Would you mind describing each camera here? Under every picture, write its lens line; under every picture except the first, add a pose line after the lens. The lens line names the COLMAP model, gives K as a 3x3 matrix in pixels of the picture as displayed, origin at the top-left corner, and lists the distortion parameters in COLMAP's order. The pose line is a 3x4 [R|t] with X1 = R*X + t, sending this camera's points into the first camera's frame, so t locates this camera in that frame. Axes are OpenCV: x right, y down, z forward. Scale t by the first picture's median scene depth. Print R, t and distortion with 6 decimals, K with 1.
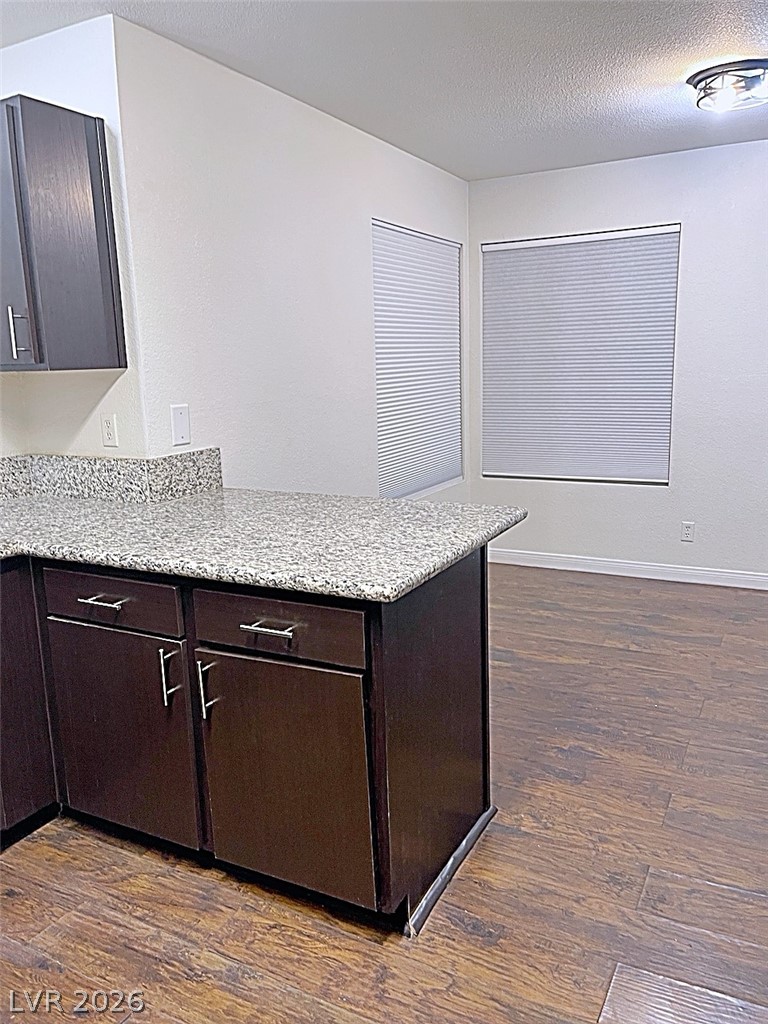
lens RADIAL K [[795.3, 0, 384.9], [0, 795.3, 512.6], [0, 0, 1]] dist [0.036659, -0.005106]
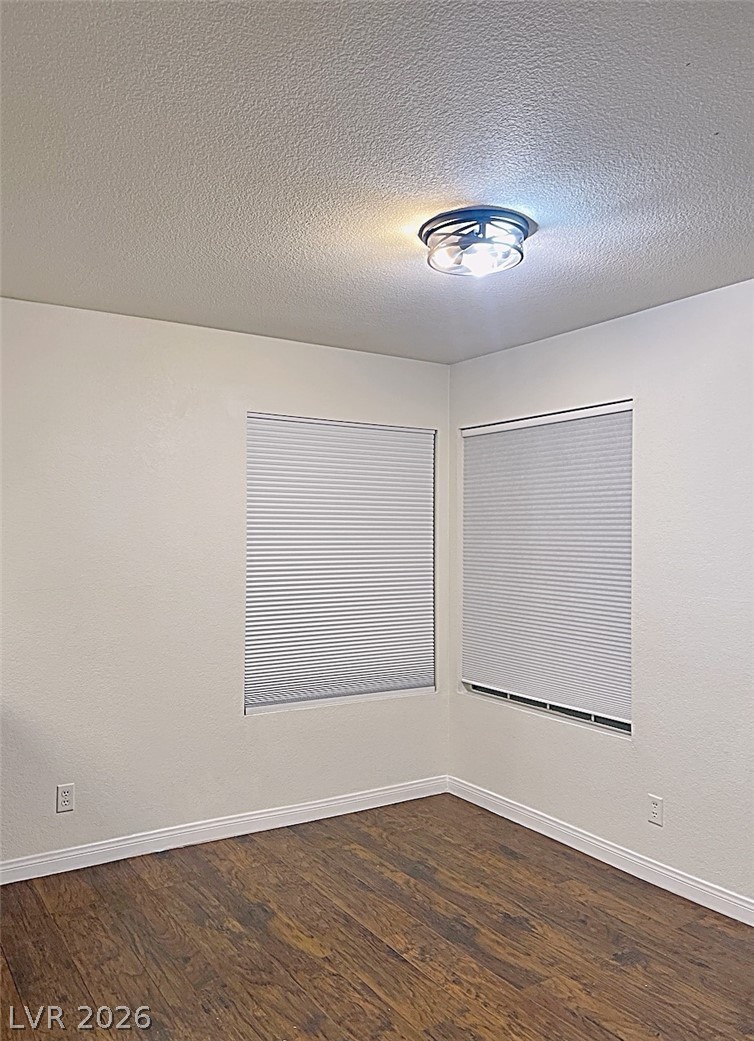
lens RADIAL K [[802.4, 0, 374.7], [0, 802.4, 519.5], [0, 0, 1]] dist [0.011106, -0.006413]
pose [[0.857518, 0.024315, -0.513878, 0.539411], [-0.130061, 0.976680, -0.170821, -0.074649], [0.497741, 0.213318, 0.840684, 0.229419]]
